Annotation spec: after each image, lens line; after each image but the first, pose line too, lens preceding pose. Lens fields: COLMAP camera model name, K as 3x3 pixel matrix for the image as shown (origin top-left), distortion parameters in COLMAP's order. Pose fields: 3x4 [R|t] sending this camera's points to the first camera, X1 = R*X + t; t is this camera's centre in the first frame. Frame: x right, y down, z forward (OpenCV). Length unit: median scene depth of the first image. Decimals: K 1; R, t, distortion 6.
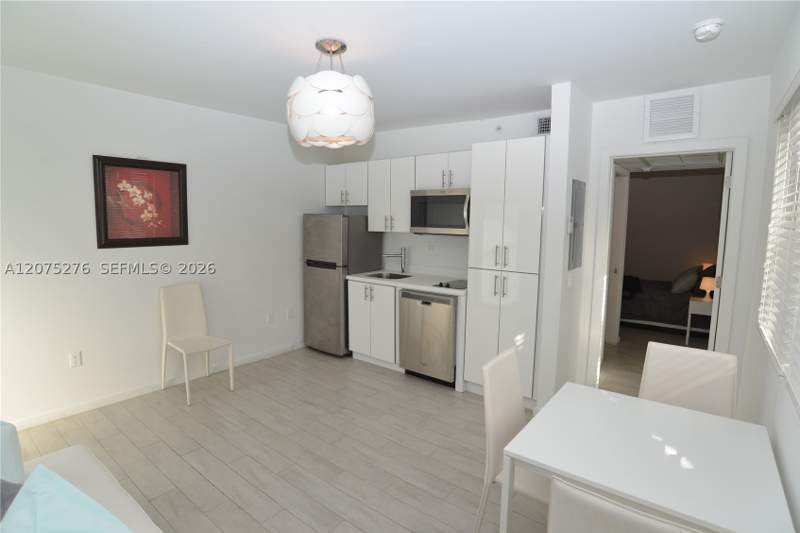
lens RADIAL K [[411.0, 0, 400.0], [0, 411.0, 266.5], [0, 0, 1]] dist [-0.082434, 0.029834]
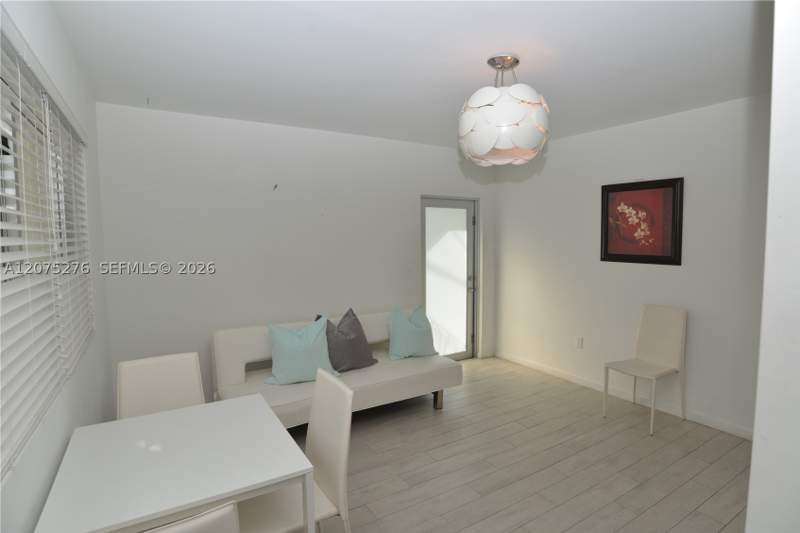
lens RADIAL K [[411.0, 0, 400.0], [0, 411.0, 266.5], [0, 0, 1]] dist [-0.082434, 0.029834]
pose [[-0.352262, 0.060362, -0.933953, 1.029314], [-0.105195, 0.989041, 0.103599, -0.151280], [0.929971, 0.134741, -0.342052, 1.392874]]
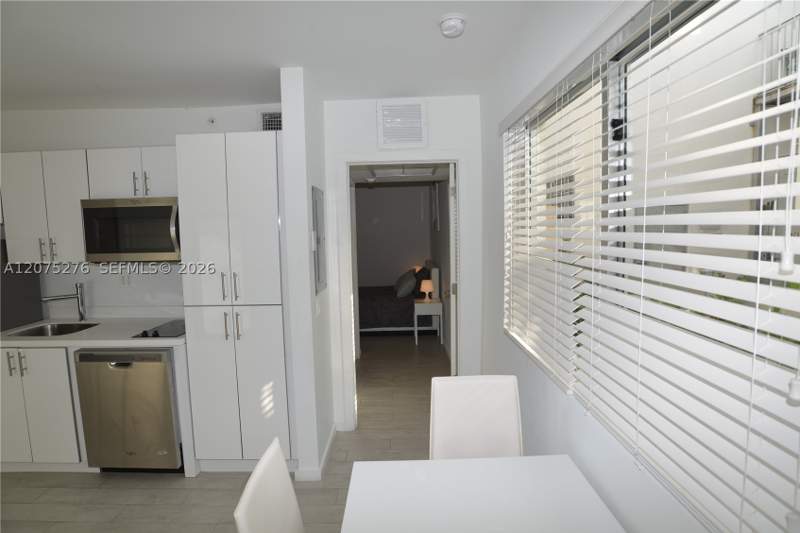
lens RADIAL K [[411.0, 0, 400.0], [0, 411.0, 266.5], [0, 0, 1]] dist [-0.082434, 0.029834]
pose [[0.785585, -0.079988, 0.613562, 0.030037], [0.099114, 0.995072, 0.002821, -0.025268], [-0.610764, 0.058596, 0.789641, 0.169012]]
